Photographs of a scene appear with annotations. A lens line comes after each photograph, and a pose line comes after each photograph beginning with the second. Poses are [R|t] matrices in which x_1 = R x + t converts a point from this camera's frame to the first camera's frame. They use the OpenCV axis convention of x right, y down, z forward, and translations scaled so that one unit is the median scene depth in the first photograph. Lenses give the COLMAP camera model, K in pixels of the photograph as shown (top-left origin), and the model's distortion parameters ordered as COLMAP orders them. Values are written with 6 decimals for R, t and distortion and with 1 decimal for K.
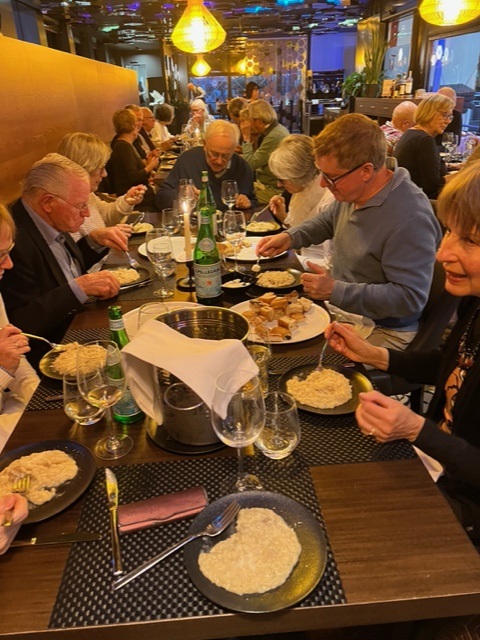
lens RADIAL K [[482.8, 0, 238.3], [0, 482.8, 319.2], [0, 0, 1]] dist [-0.004622, -0.002240]
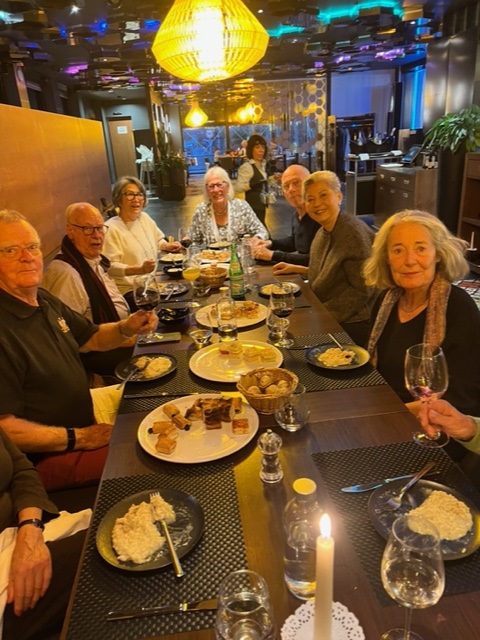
lens RADIAL K [[482.8, 0, 241.6], [0, 482.8, 320.4], [0, 0, 1]] dist [-0.004622, -0.002240]
pose [[0.999236, -0.036201, 0.014706, -0.026907], [0.037300, 0.995851, -0.083003, -0.108450], [-0.011641, 0.083488, 0.996441, 0.214885]]
